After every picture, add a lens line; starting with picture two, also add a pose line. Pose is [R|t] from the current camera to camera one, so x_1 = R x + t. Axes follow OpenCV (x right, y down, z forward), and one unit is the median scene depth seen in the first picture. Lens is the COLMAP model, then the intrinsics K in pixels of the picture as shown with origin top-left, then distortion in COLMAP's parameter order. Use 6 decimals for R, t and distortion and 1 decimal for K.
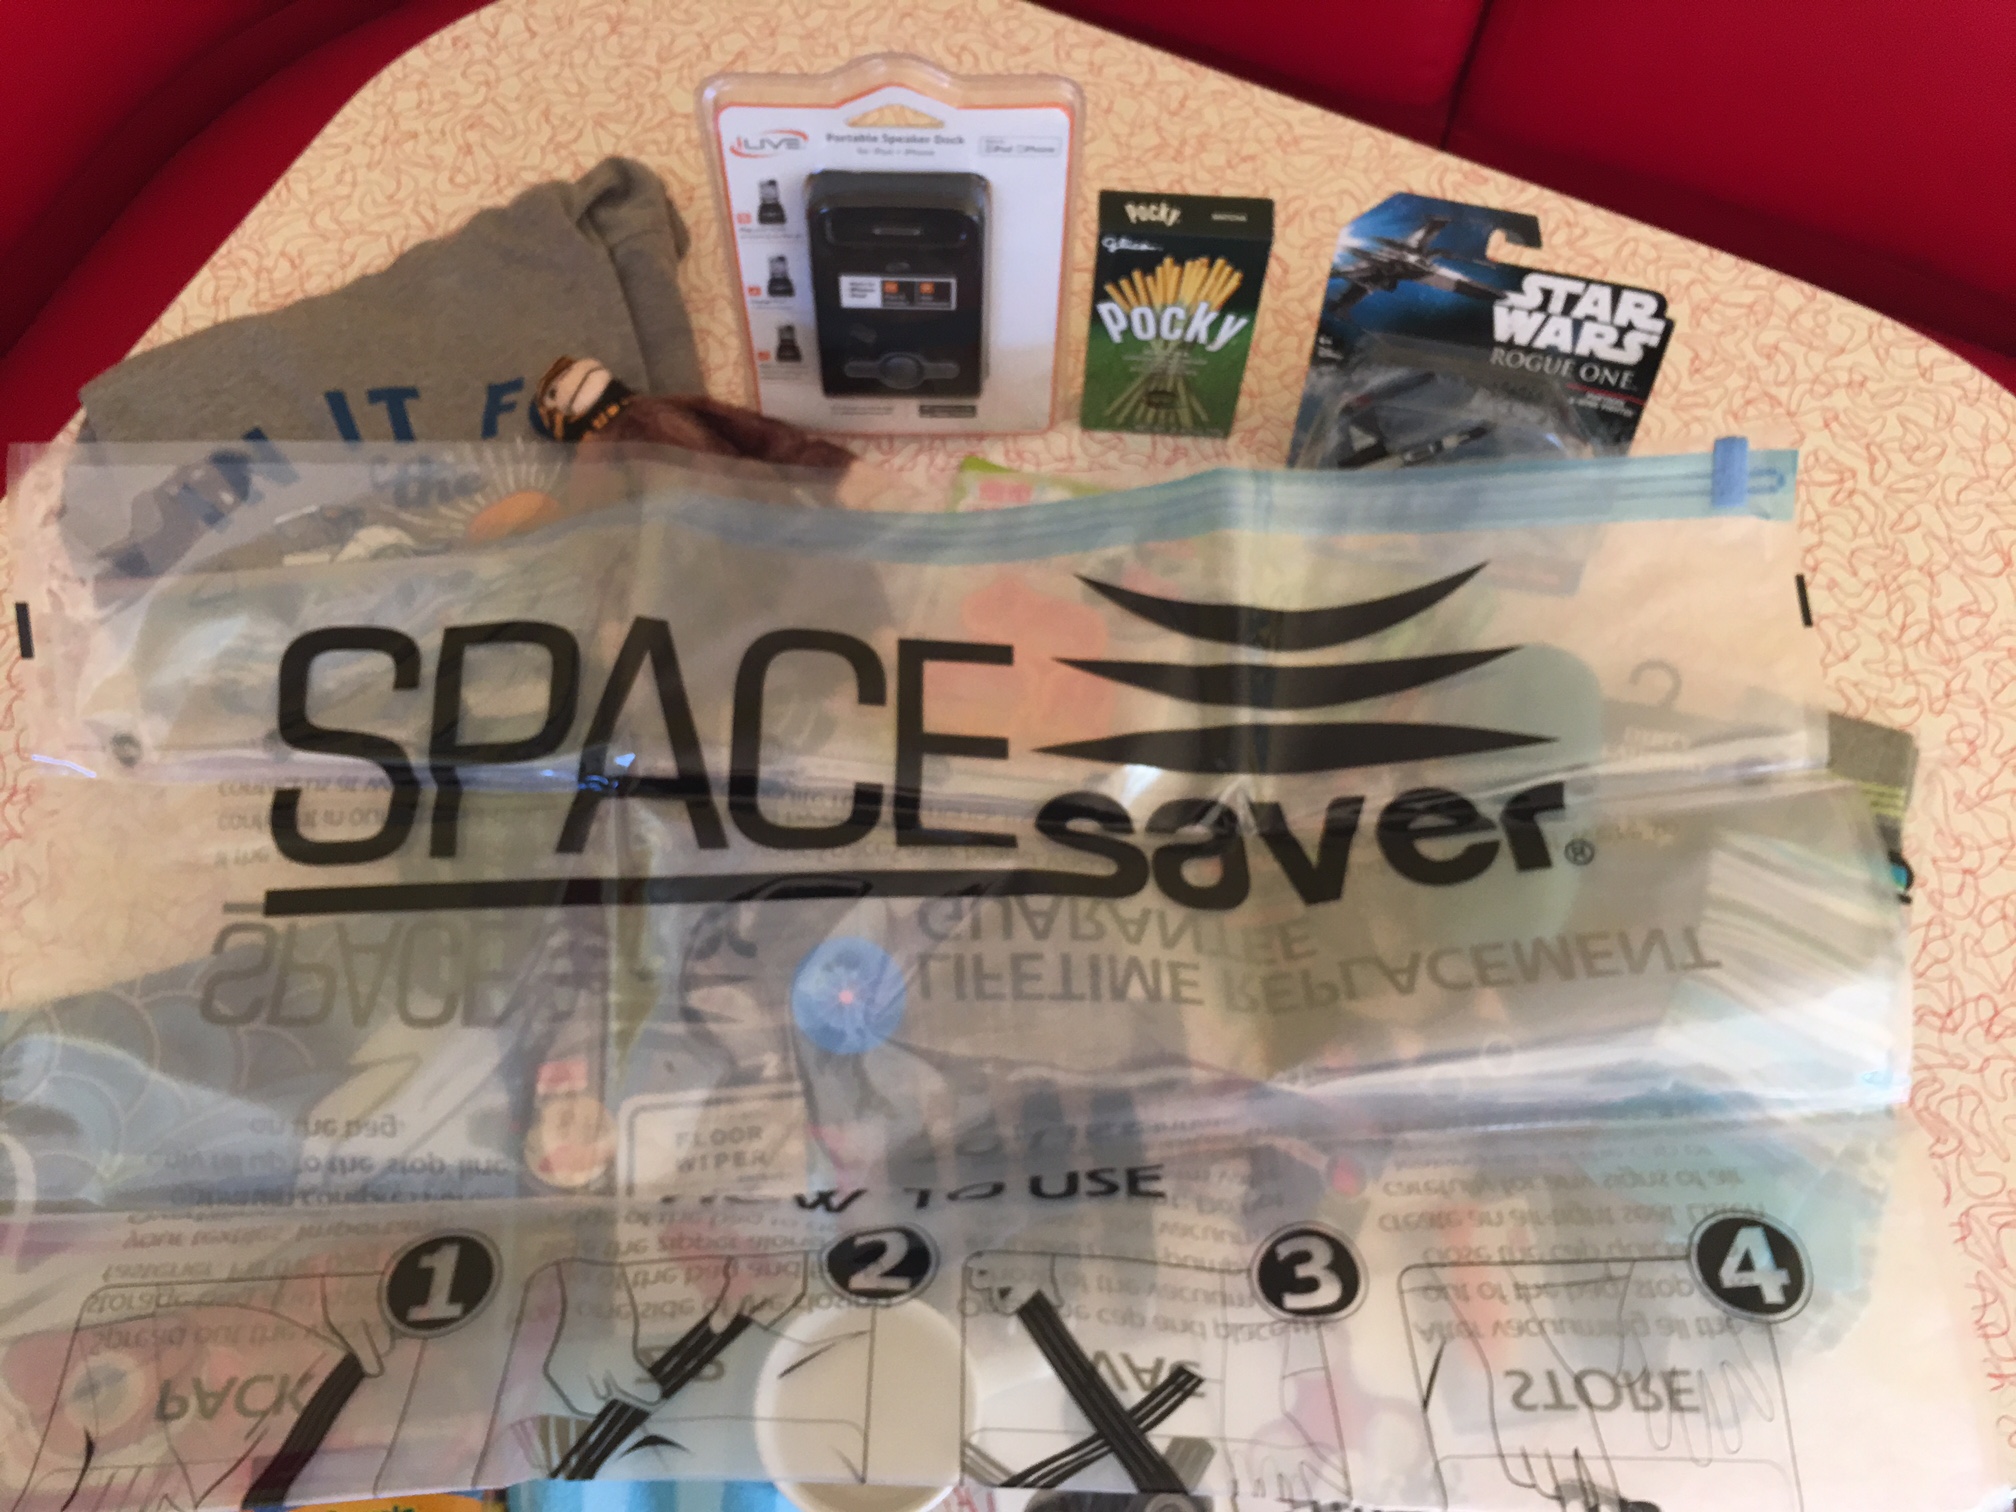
lens RADIAL K [[1684.2, 0, 1008.0], [0, 1684.2, 756.0], [0, 0, 1]] dist [0.018310, 0.000560]
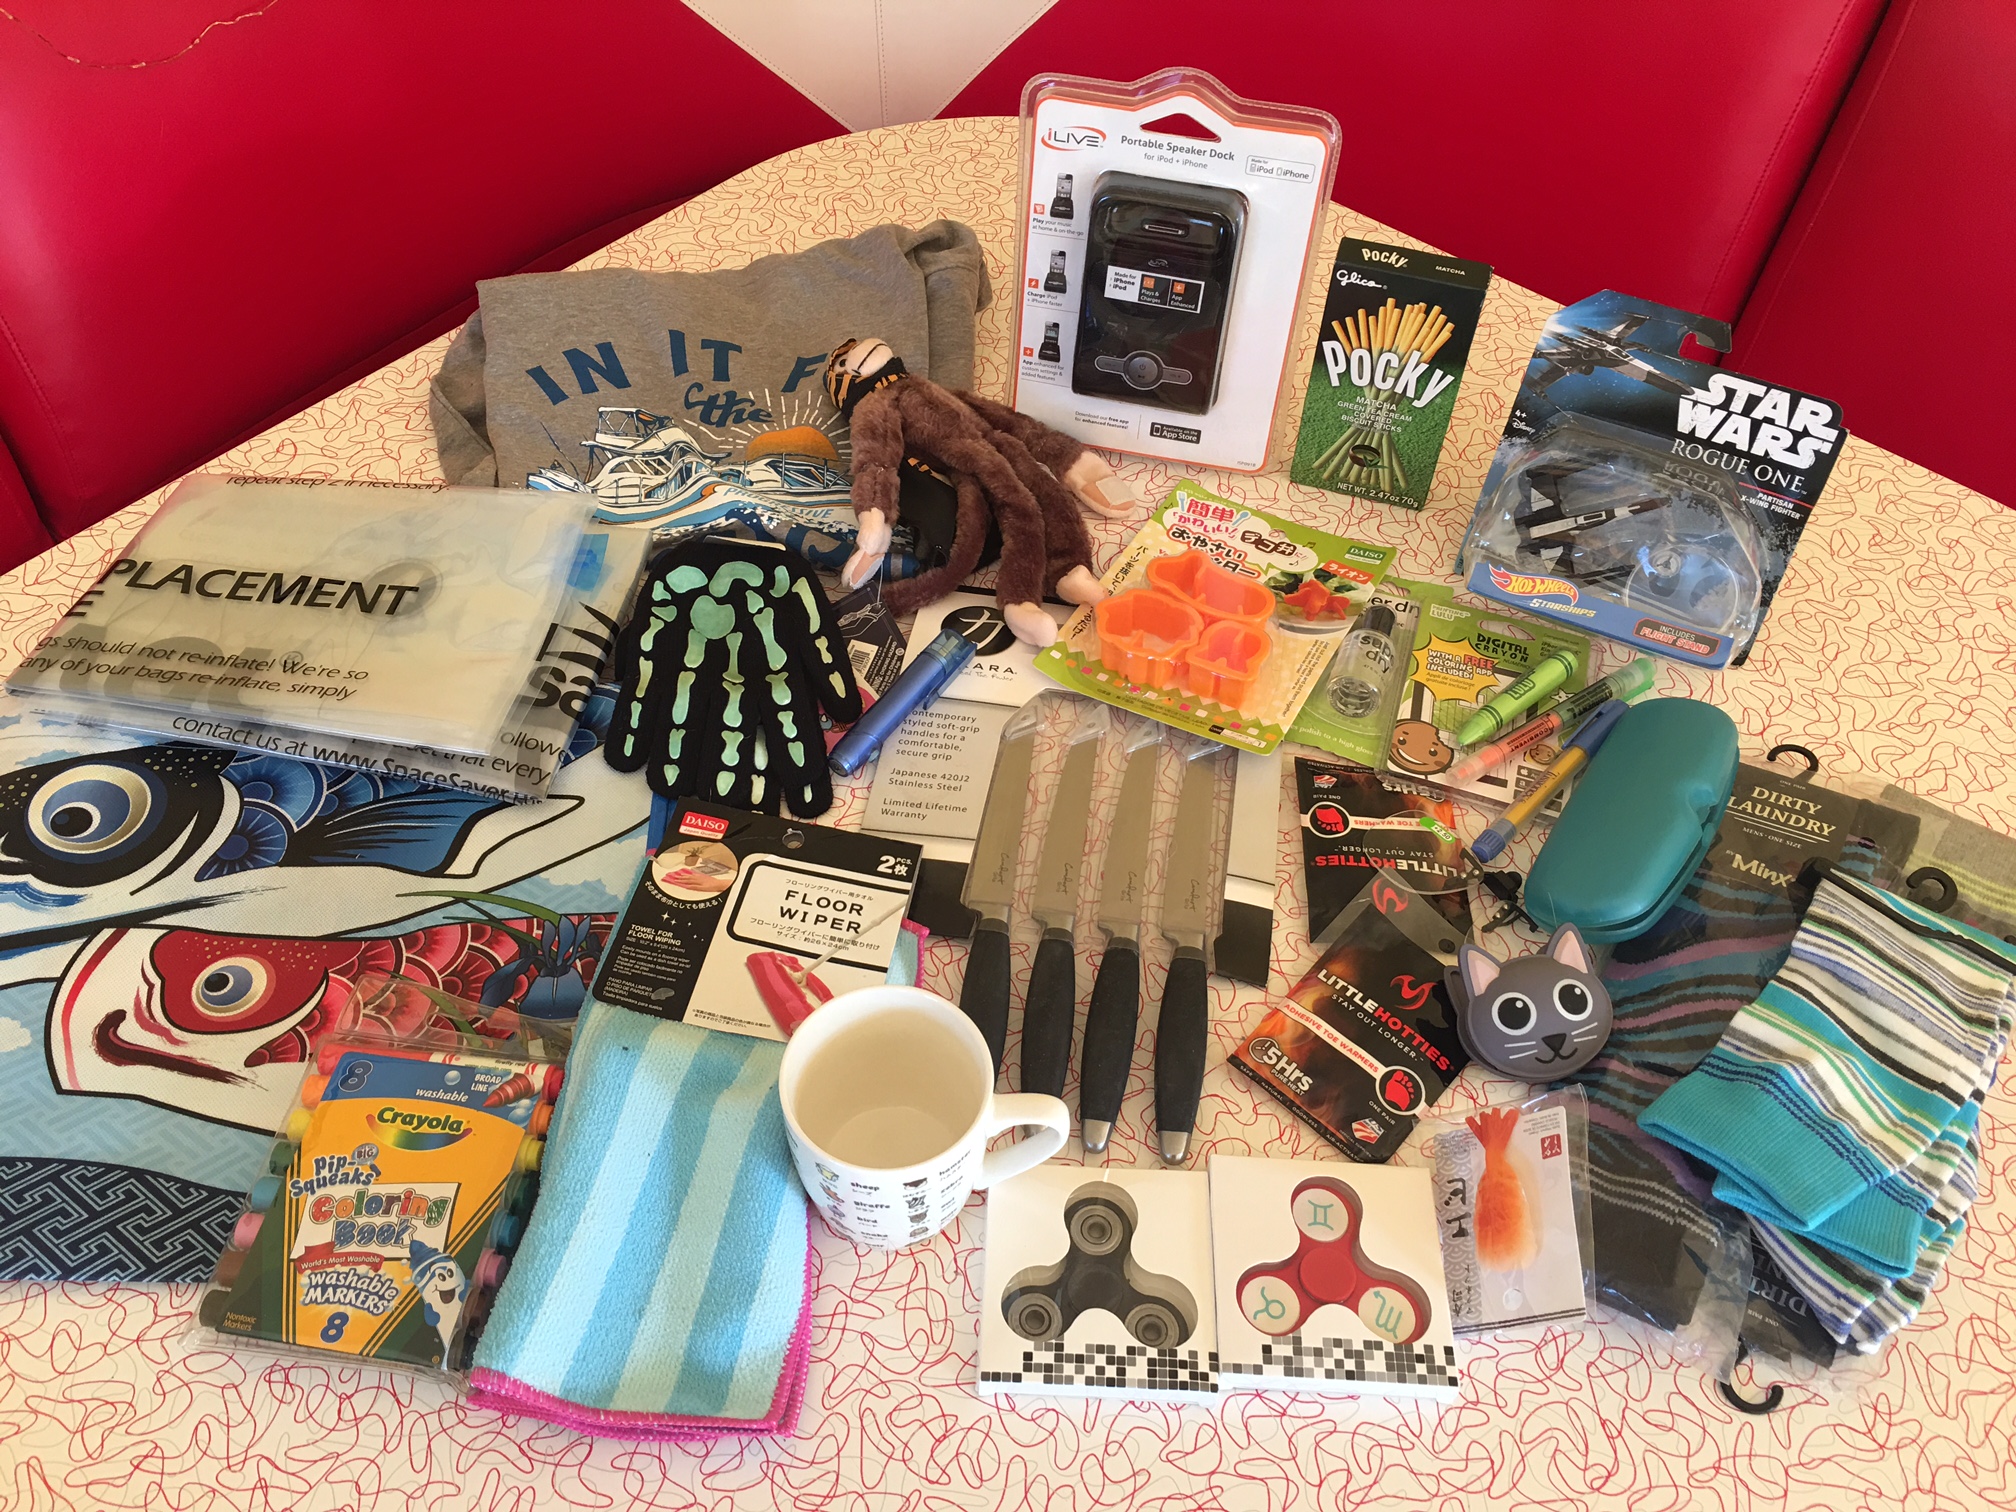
lens RADIAL K [[1637.5, 0, 1008.0], [0, 1637.5, 756.0], [0, 0, 1]] dist [0.006494, 0.002386]
pose [[0.966695, 0.202818, -0.156094, 0.076375], [-0.235479, 0.943767, -0.232065, 0.301551], [0.100249, 0.261093, 0.960094, -0.013010]]
